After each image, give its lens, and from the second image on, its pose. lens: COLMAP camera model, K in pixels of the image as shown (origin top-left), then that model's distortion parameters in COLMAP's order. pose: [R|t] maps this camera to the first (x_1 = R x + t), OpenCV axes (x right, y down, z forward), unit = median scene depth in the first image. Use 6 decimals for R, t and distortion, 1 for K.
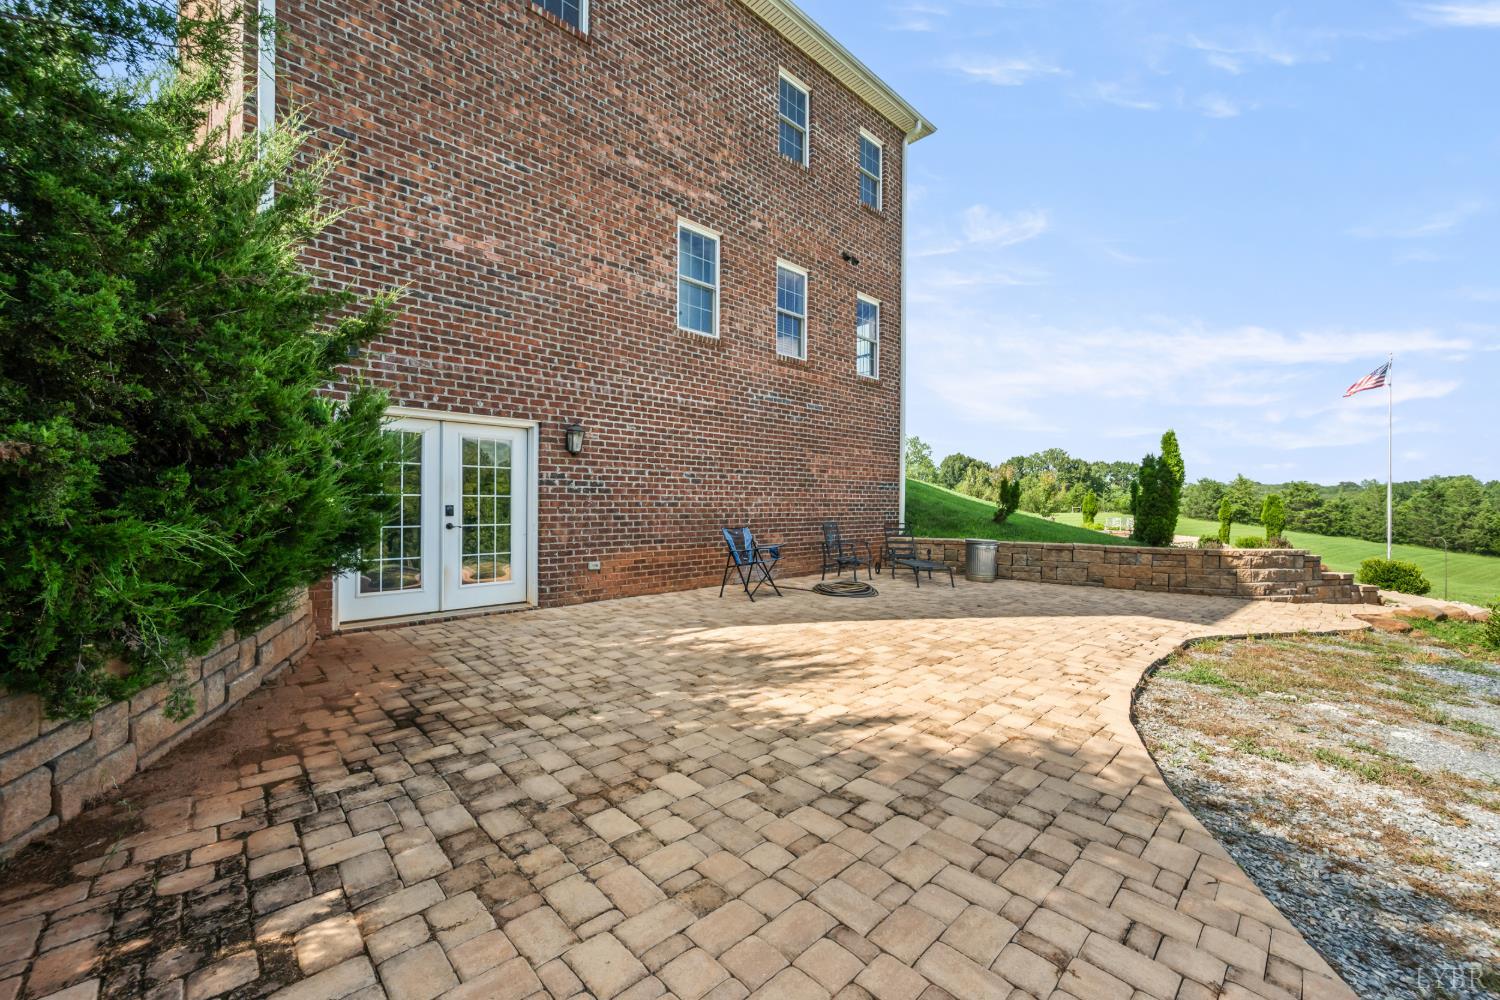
lens RADIAL K [[598.8, 0, 757.3], [0, 598.8, 505.0], [0, 0, 1]] dist [0.001518, -0.000130]
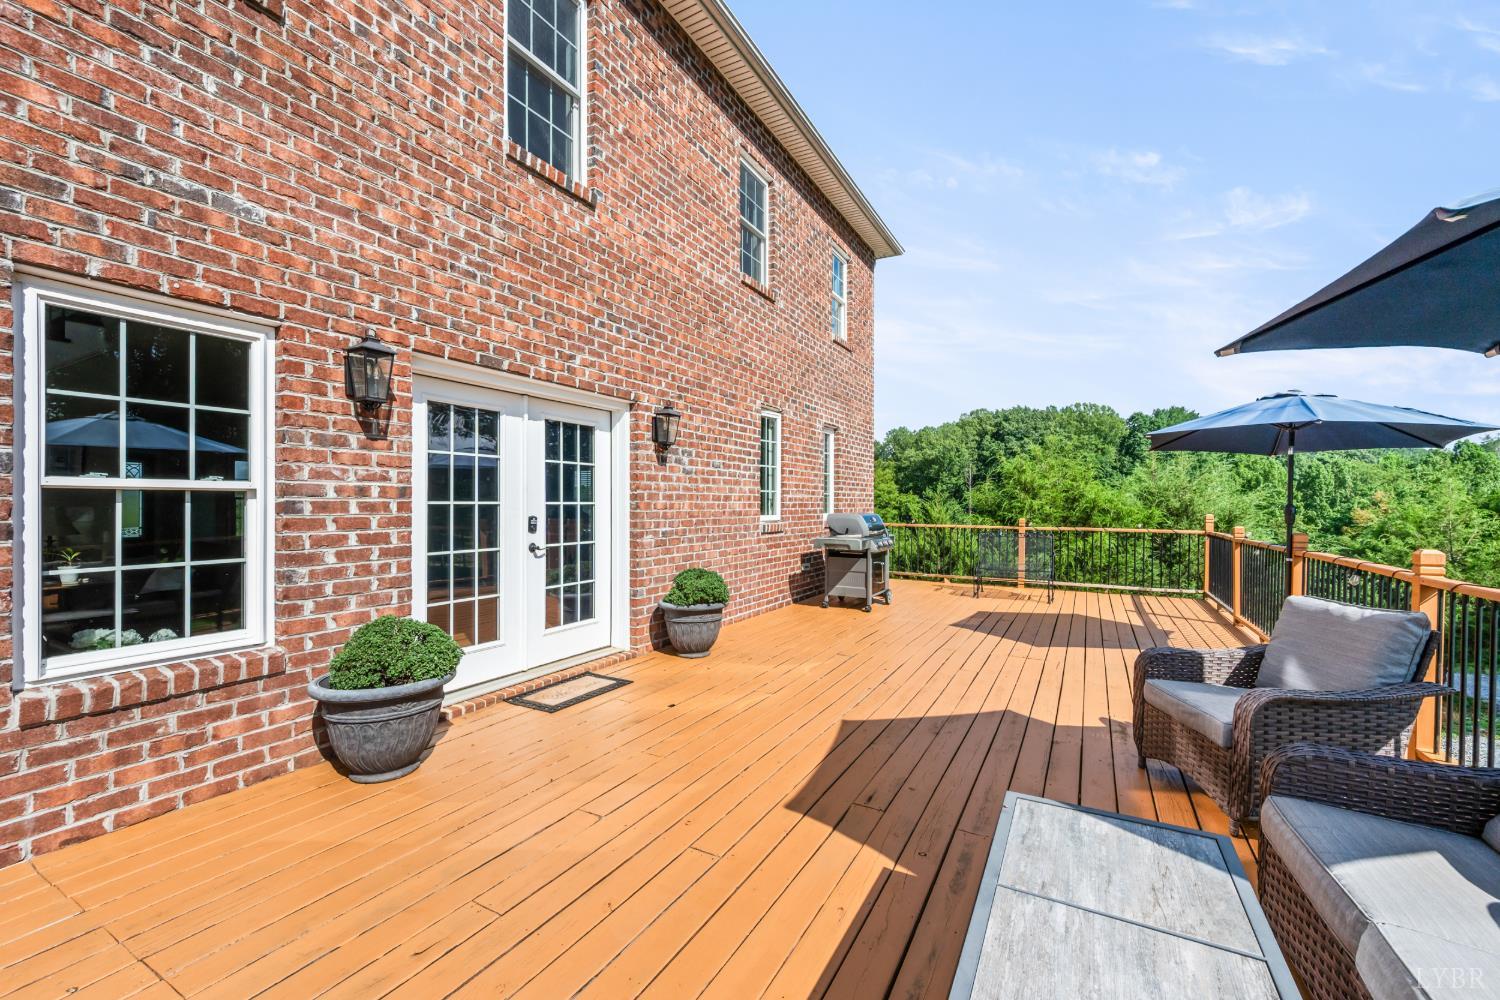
lens RADIAL K [[598.8, 0, 757.3], [0, 598.8, 505.0], [0, 0, 1]] dist [0.001518, -0.000130]
pose [[0.958043, -0.004472, 0.286589, -0.354661], [0.005758, 0.999977, -0.003646, -0.006999], [-0.286566, 0.005143, 0.958047, 0.204748]]
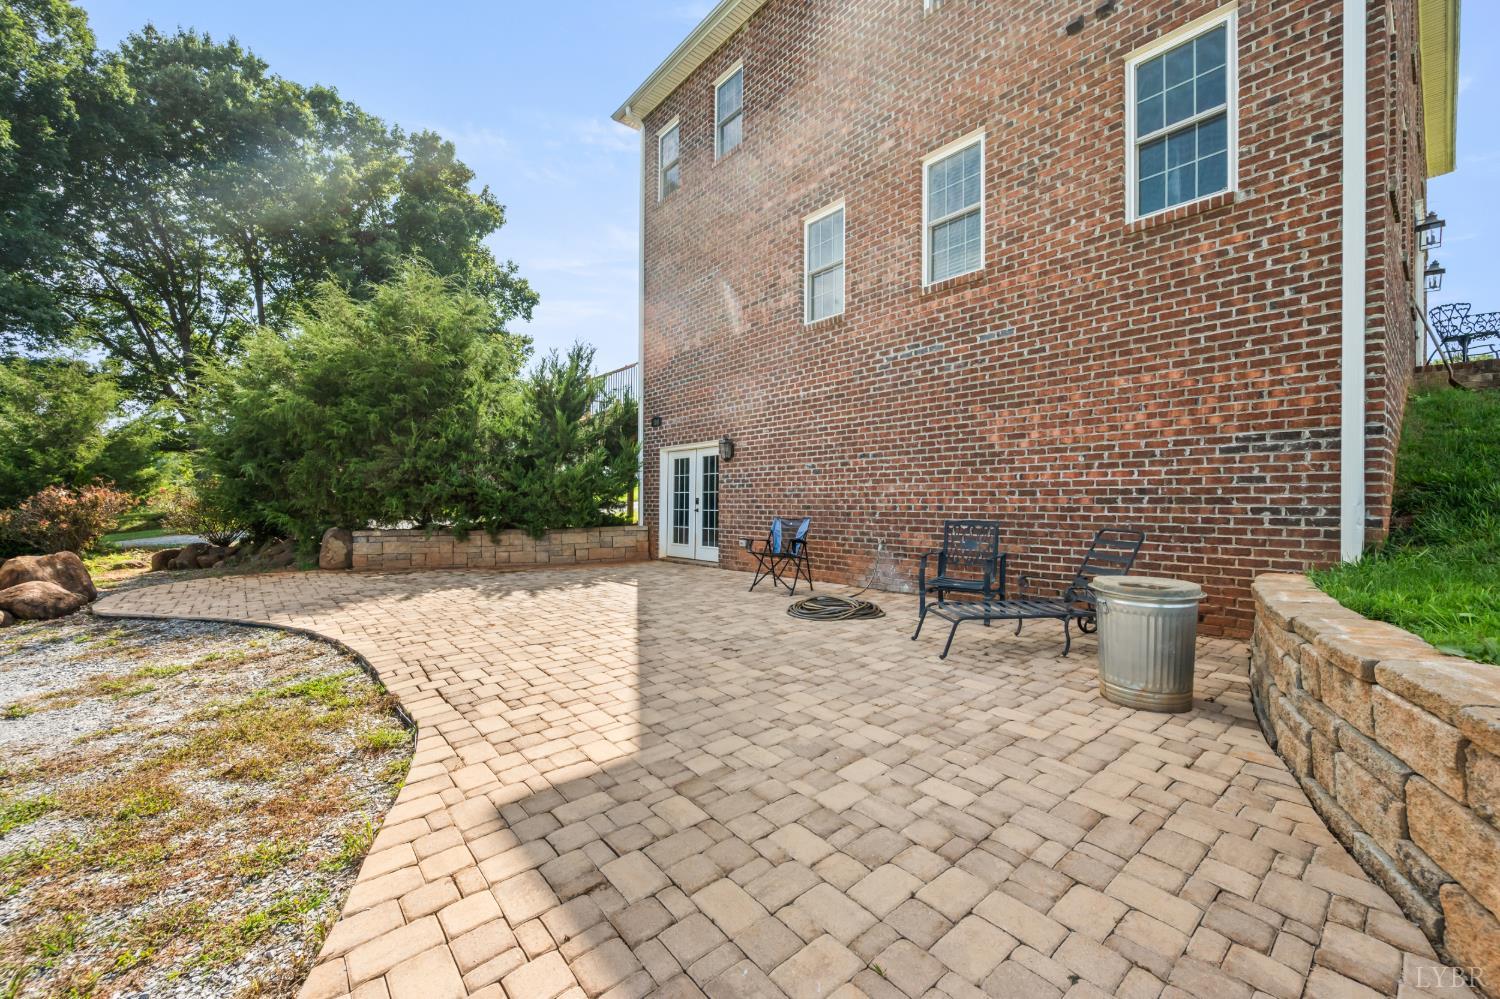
lens RADIAL K [[598.8, 0, 757.3], [0, 598.8, 504.5], [0, 0, 1]] dist [0.001518, -0.000130]
pose [[-0.059946, -0.005640, -0.998186, 0.897140], [-0.006530, 0.999965, -0.005258, 0.020386], [0.998180, 0.006203, -0.059981, 0.973148]]
